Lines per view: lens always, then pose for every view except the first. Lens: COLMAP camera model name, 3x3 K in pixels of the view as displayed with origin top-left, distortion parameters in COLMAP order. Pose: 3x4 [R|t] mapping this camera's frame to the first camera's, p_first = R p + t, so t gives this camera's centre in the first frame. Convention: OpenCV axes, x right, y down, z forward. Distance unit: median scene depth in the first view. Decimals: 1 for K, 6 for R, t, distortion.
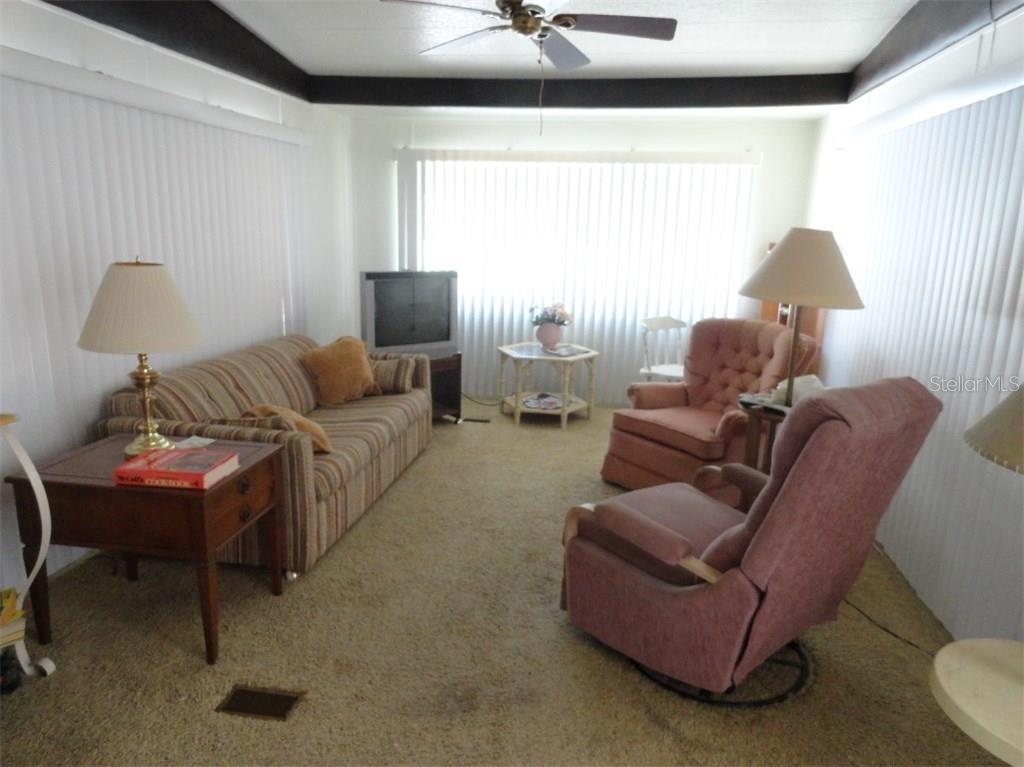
lens RADIAL K [[704.1, 0, 512.0], [0, 704.1, 383.5], [0, 0, 1]] dist [-0.001034, 0.001170]
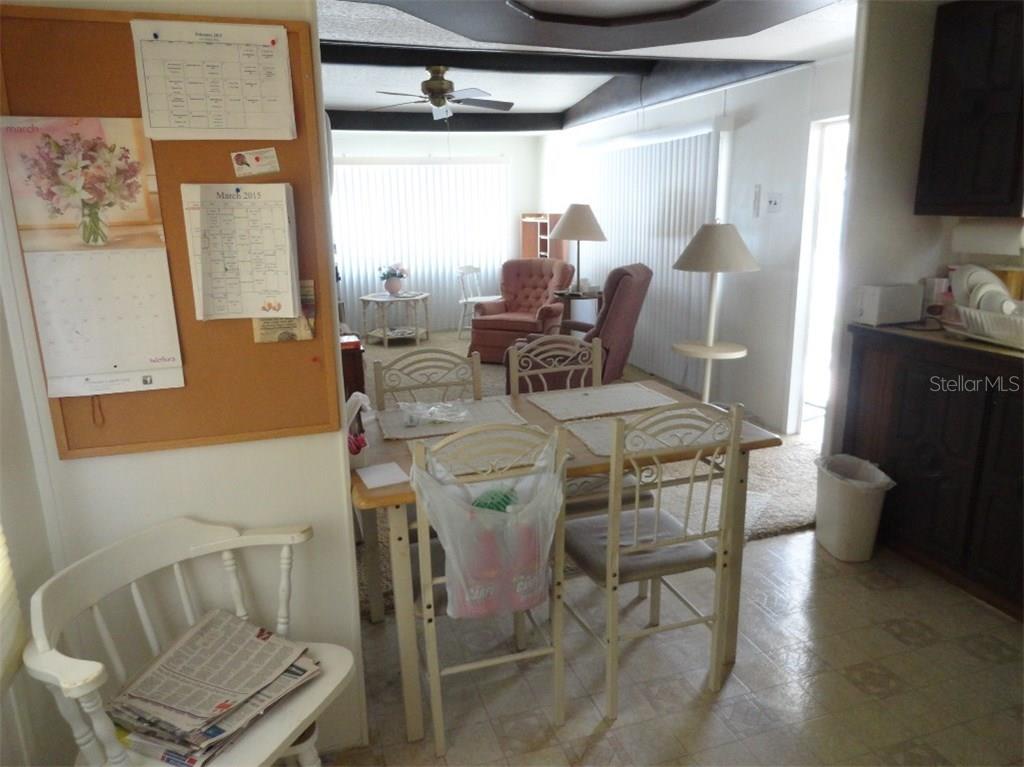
lens RADIAL K [[714.2, 0, 512.0], [0, 714.2, 383.5], [0, 0, 1]] dist [0.001474, 0.000049]
pose [[0.889992, -0.153282, 0.429441, -0.402744], [0.143506, 0.988104, 0.055280, 0.085902], [-0.432806, 0.012428, 0.901402, -0.434287]]
